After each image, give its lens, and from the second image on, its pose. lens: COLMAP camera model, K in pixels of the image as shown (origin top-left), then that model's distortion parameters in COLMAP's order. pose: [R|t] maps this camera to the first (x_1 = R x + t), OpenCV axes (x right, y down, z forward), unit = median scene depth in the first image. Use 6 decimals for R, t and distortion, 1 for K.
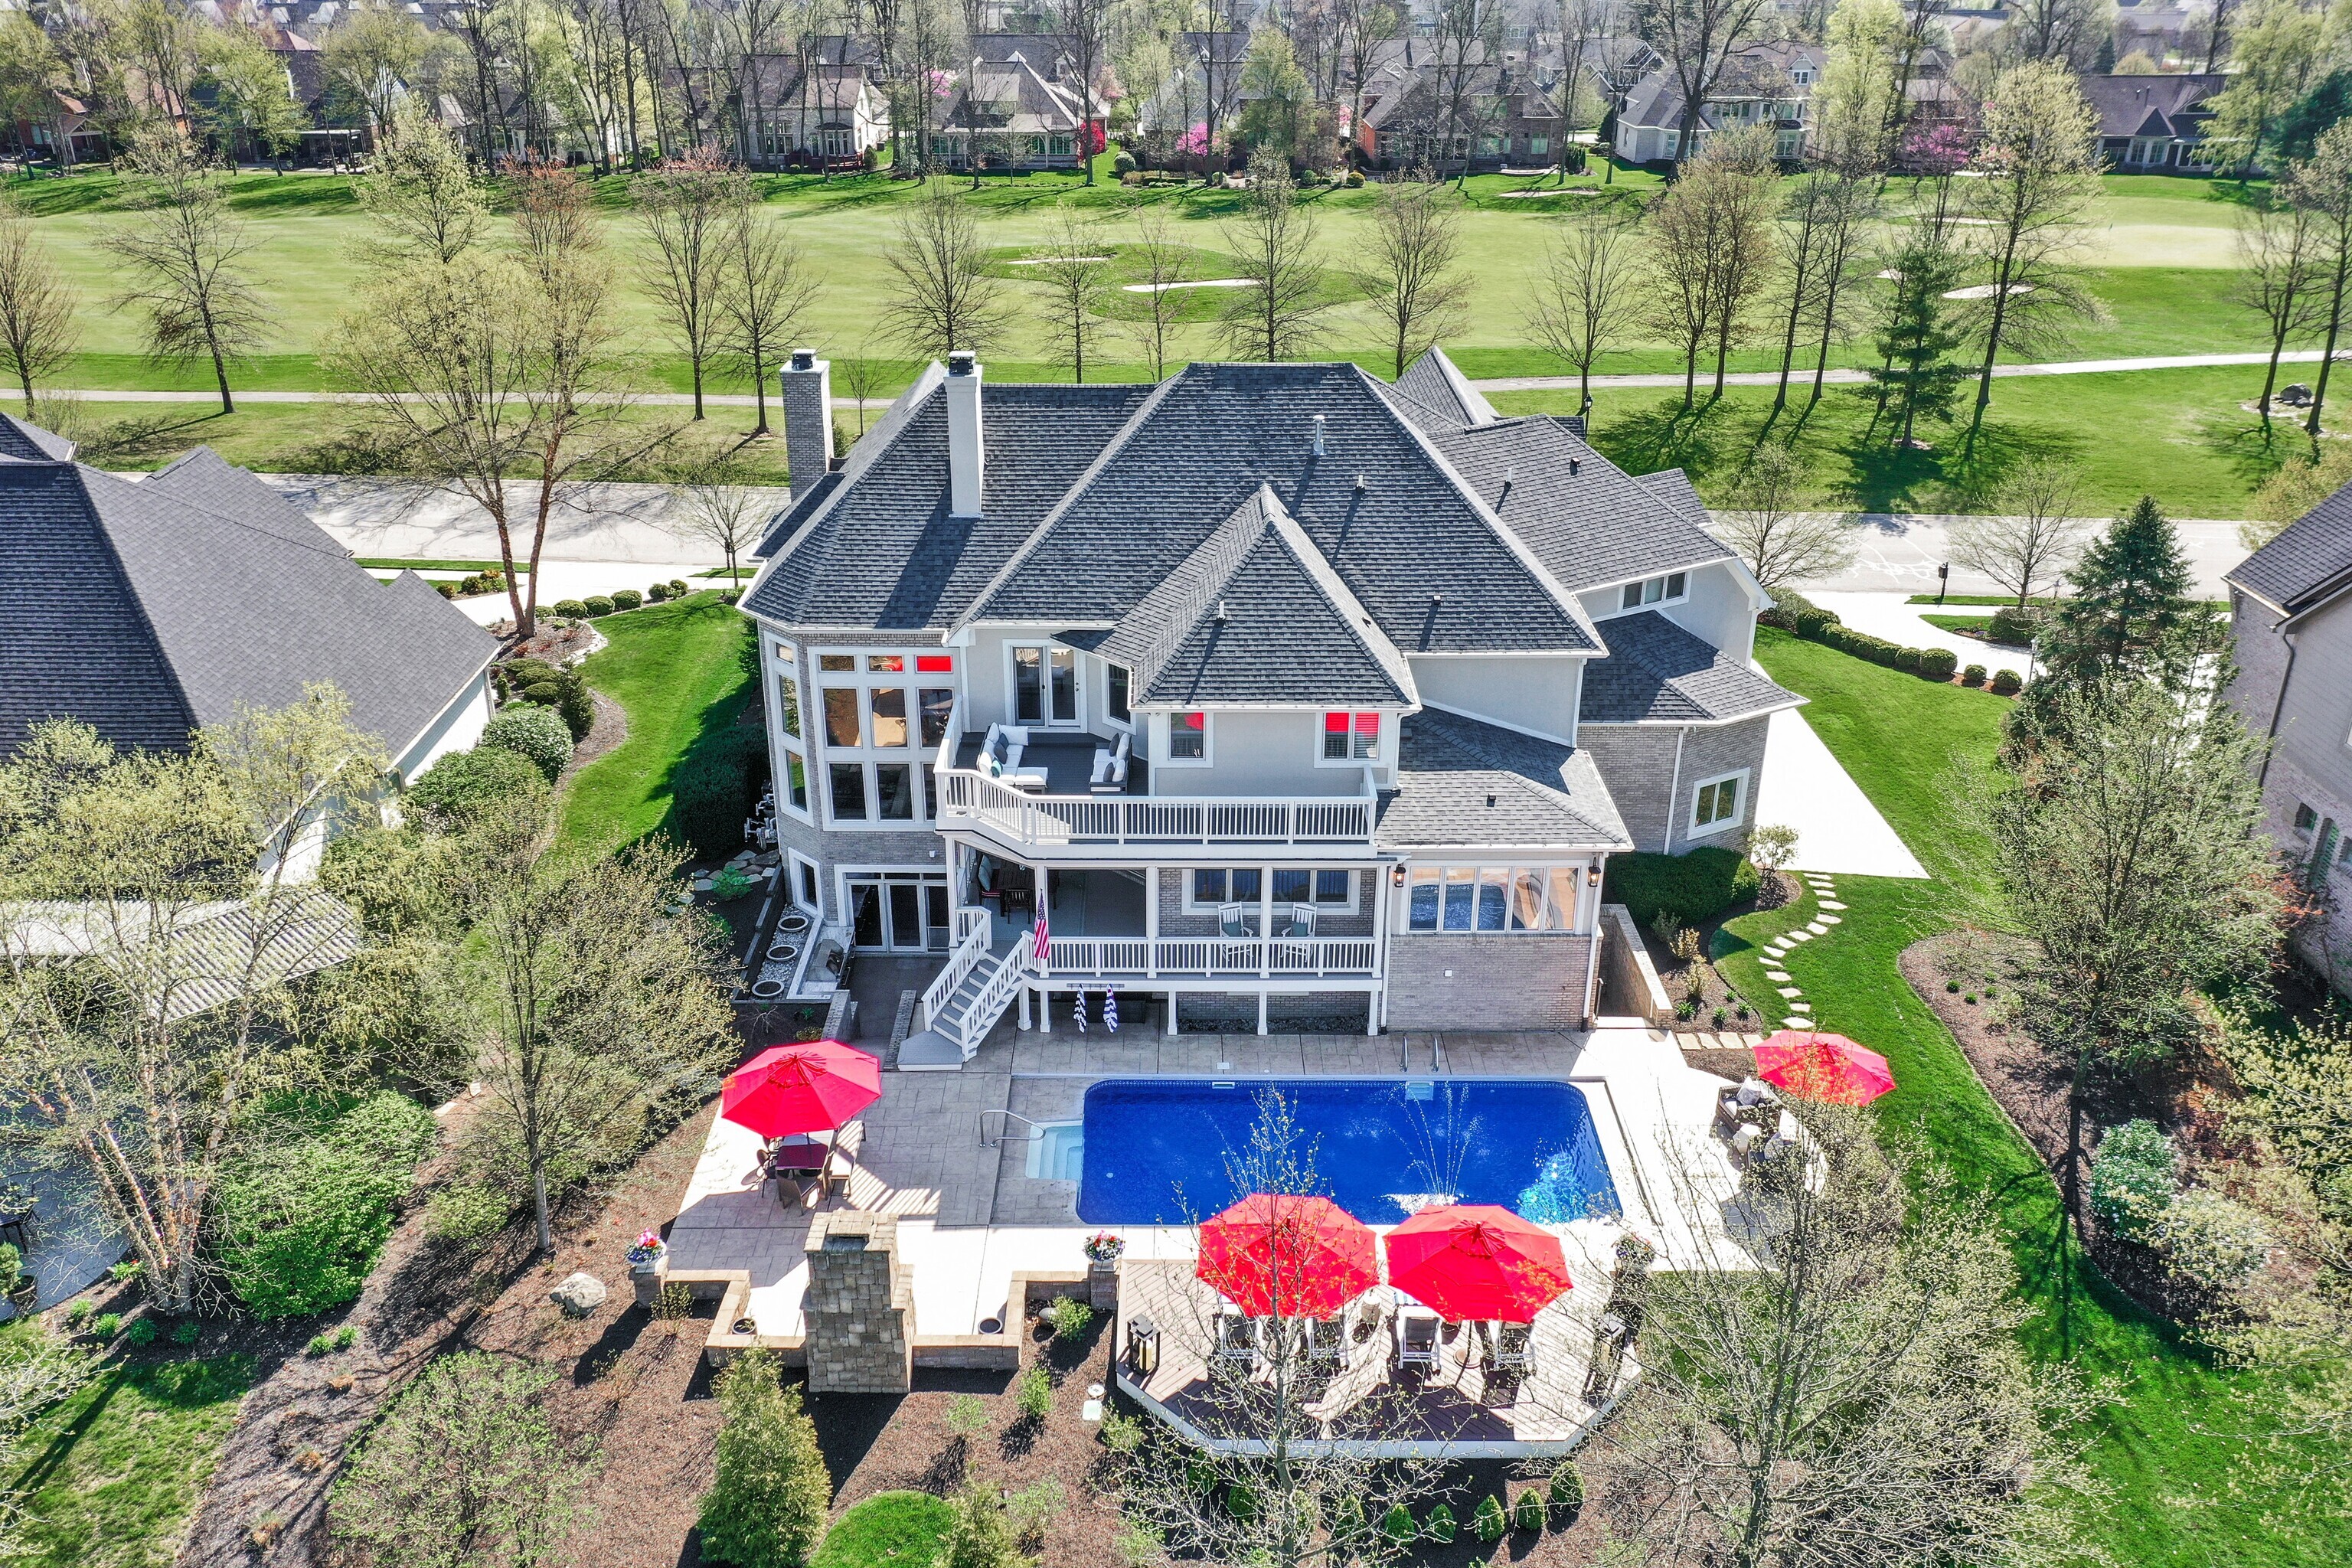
lens RADIAL K [[1880.1, 0, 1165.5], [0, 1880.1, 782.3], [0, 0, 1]] dist [0.009906, 0.006268]
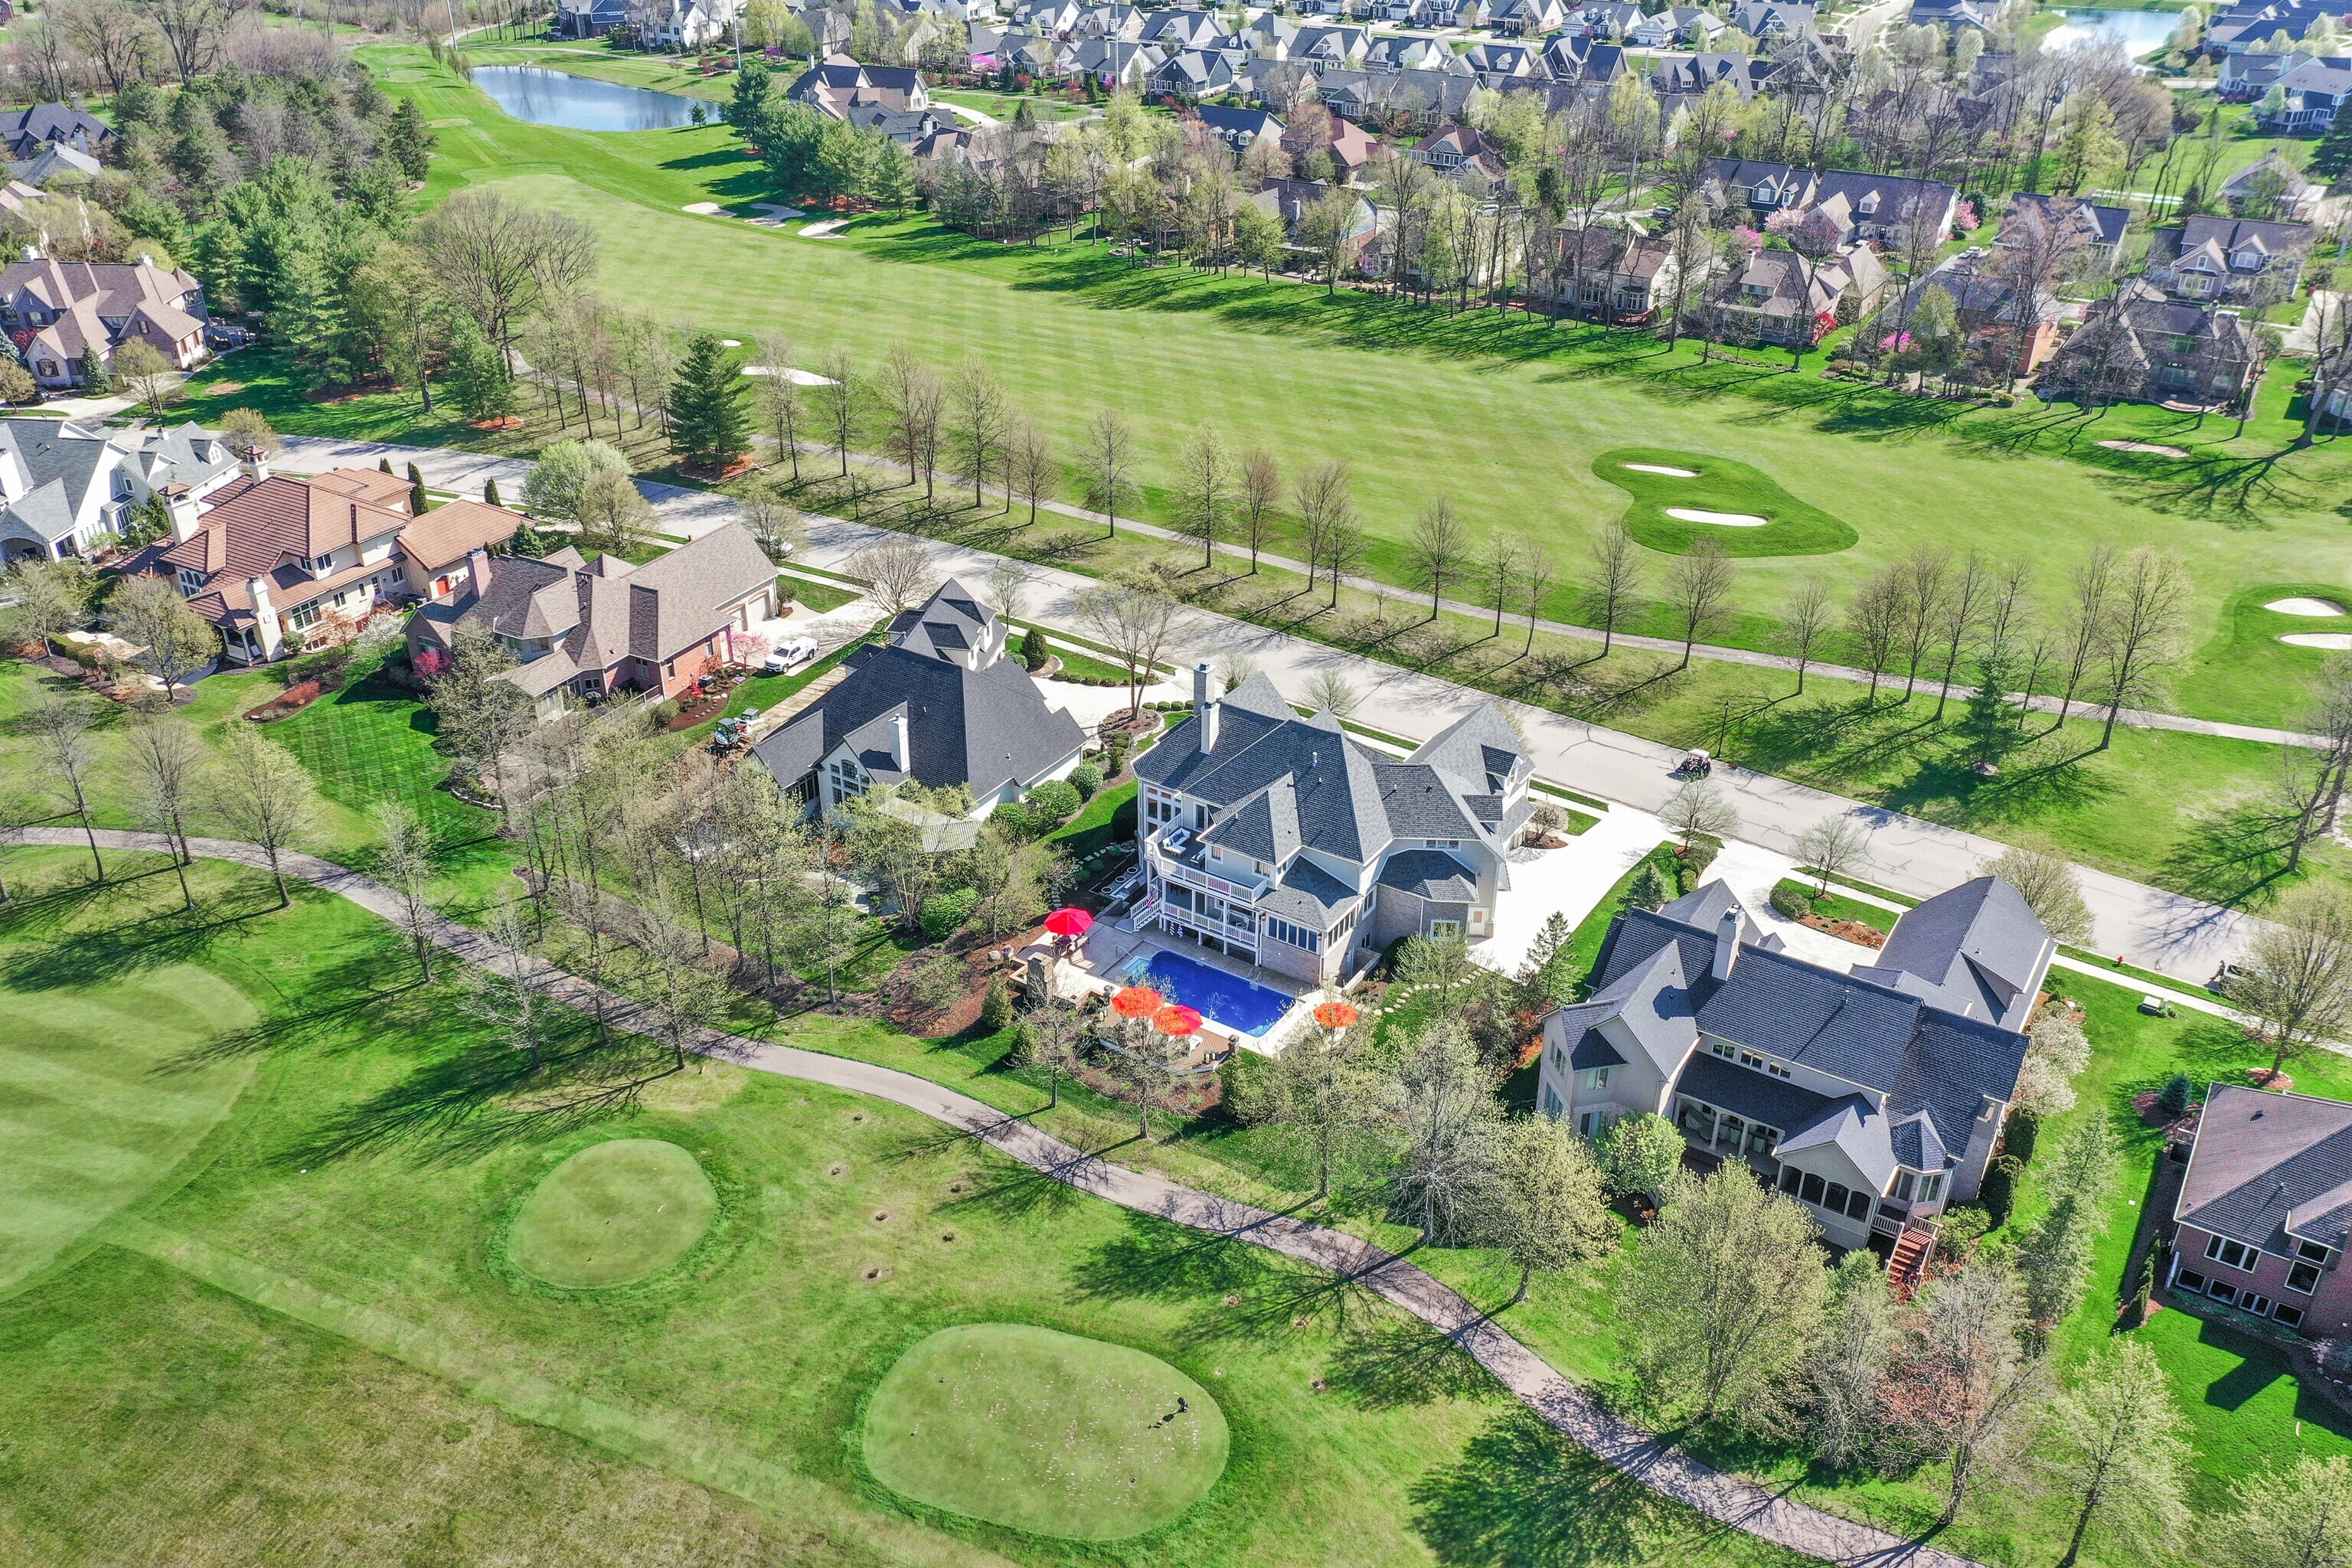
lens RADIAL K [[1880.1, 0, 1165.5], [0, 1880.1, 782.3], [0, 0, 1]] dist [0.009906, 0.006268]
pose [[0.836203, 0.268904, -0.477970, 1.320187], [-0.231635, 0.963161, 0.136626, -0.512737], [0.497101, -0.003533, 0.867686, -1.632504]]
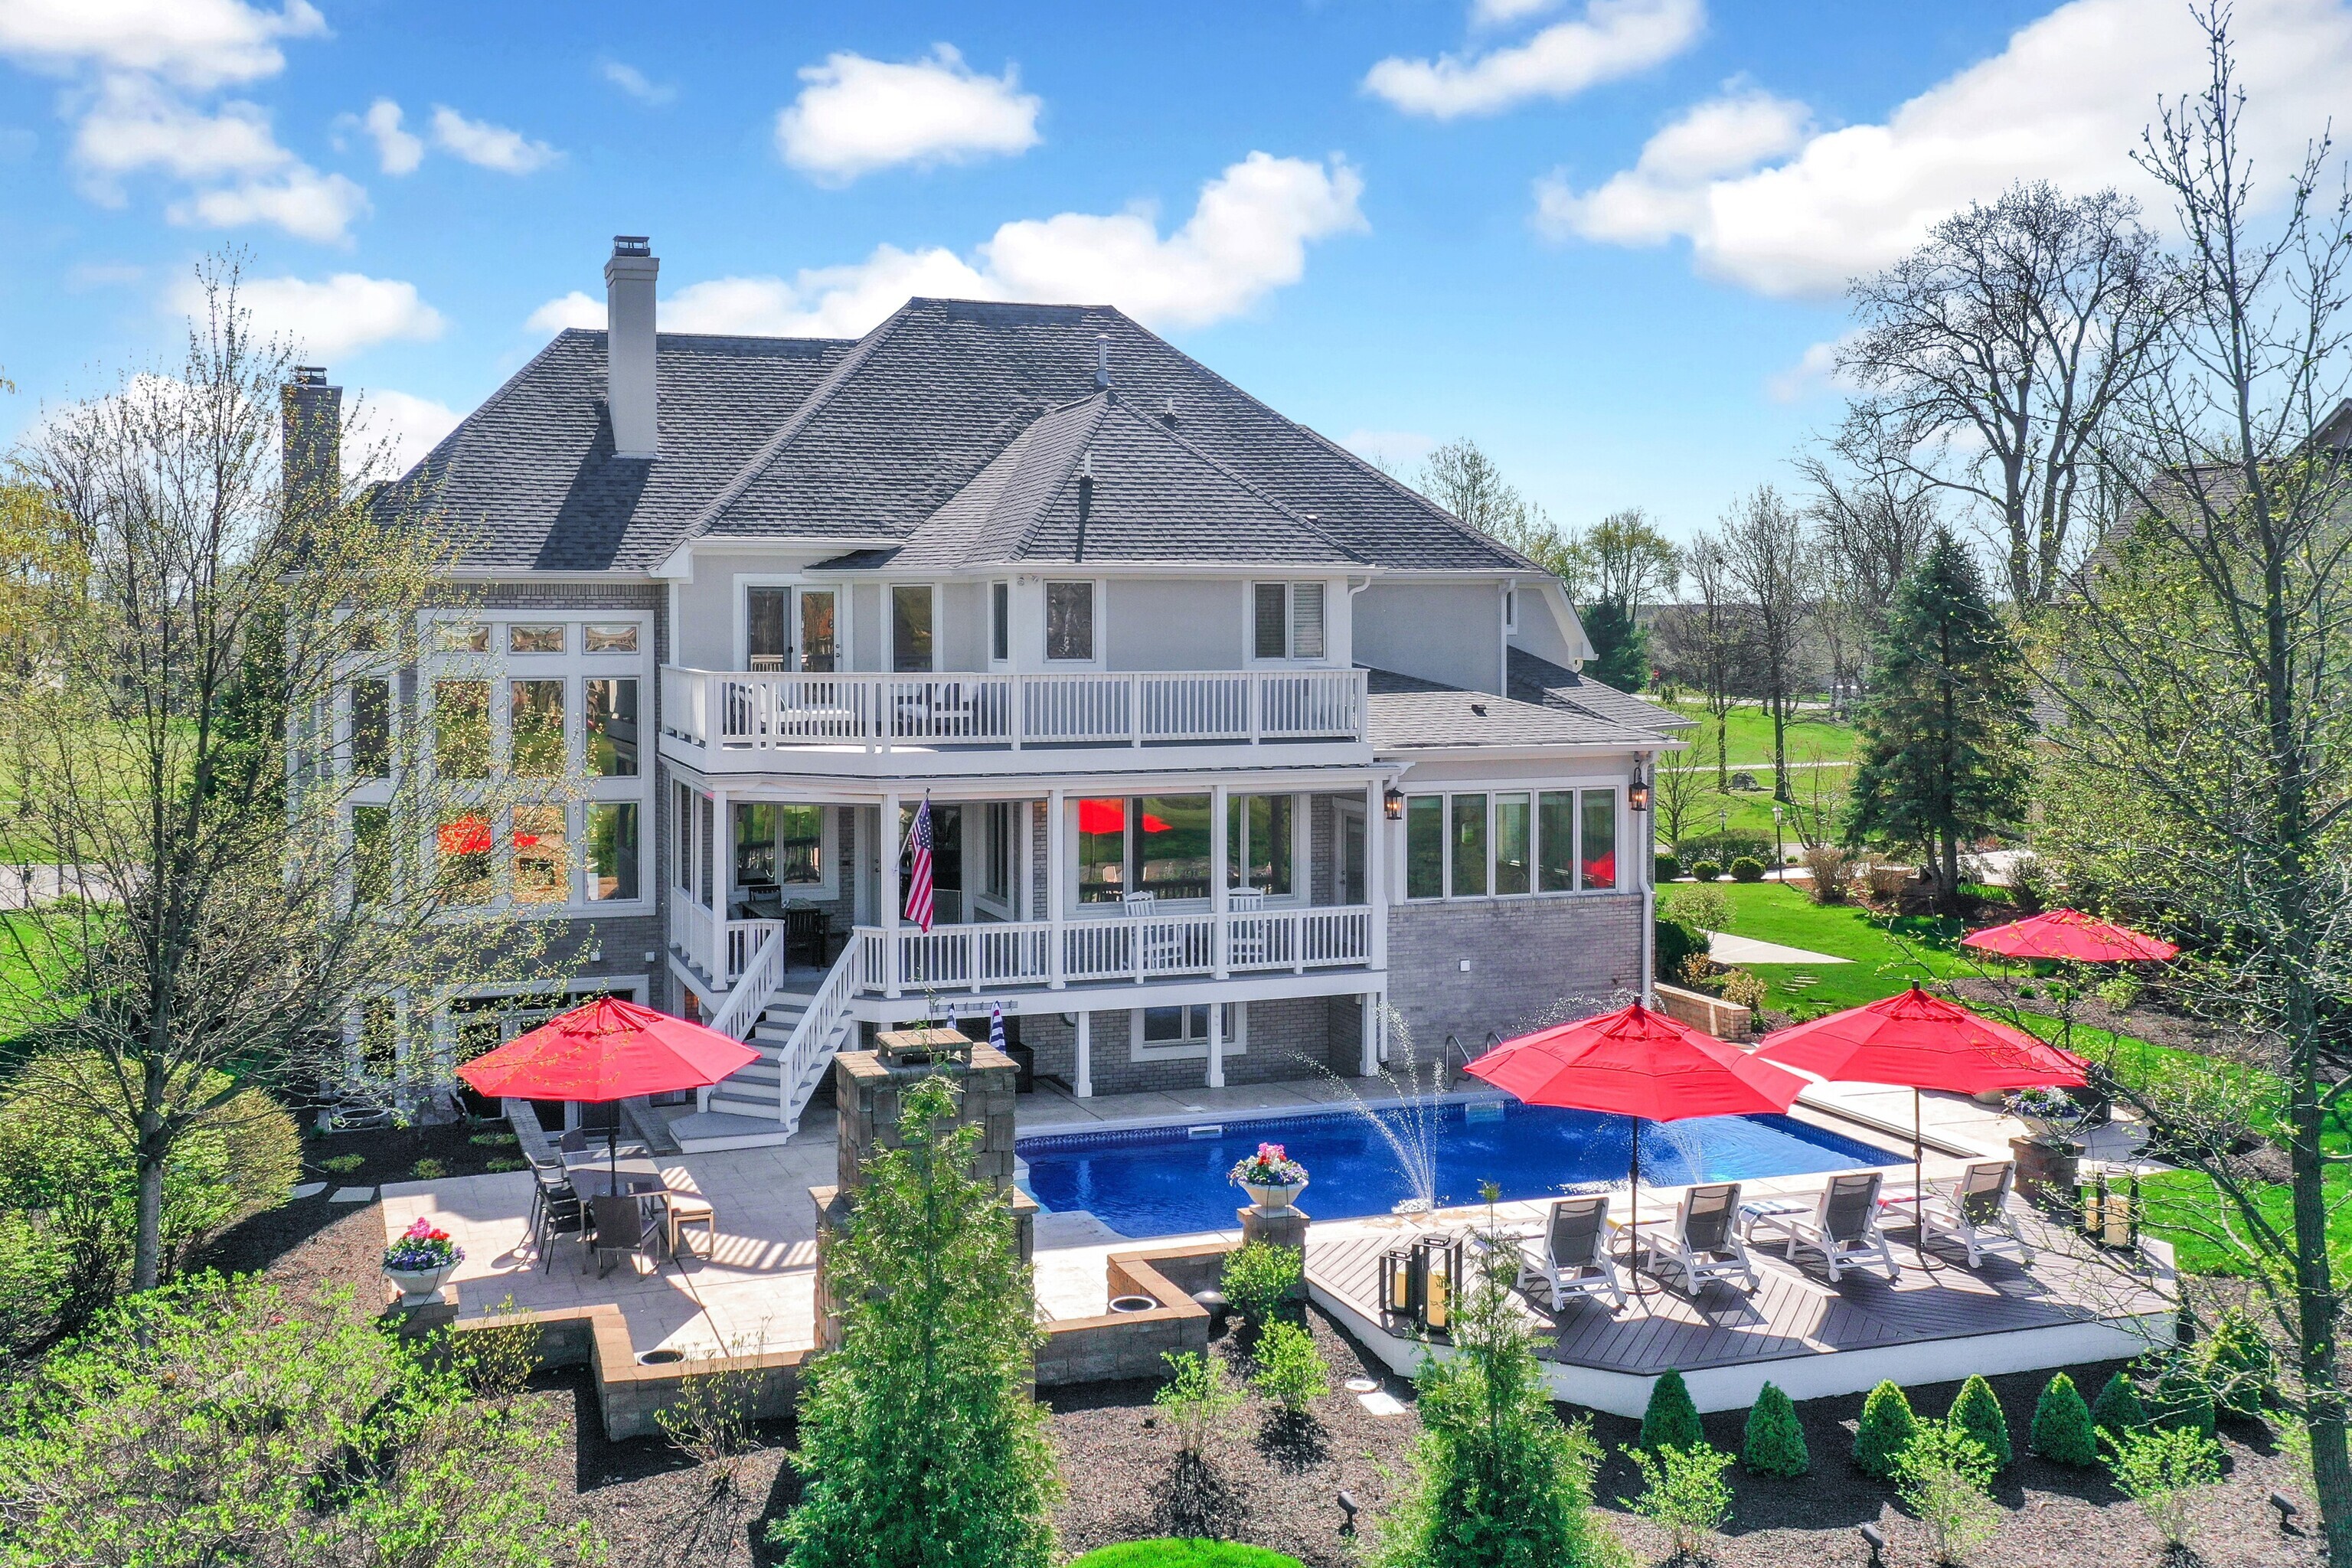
lens RADIAL K [[2168.7, 0, 1021.0], [0, 2168.7, 619.5], [0, 0, 1]] dist [0.010164, 0.006485]
pose [[0.949582, -0.004047, 0.313494, -0.240416], [0.134717, 0.908167, -0.396337, 0.270561], [-0.283101, 0.418588, 0.862924, 0.313419]]
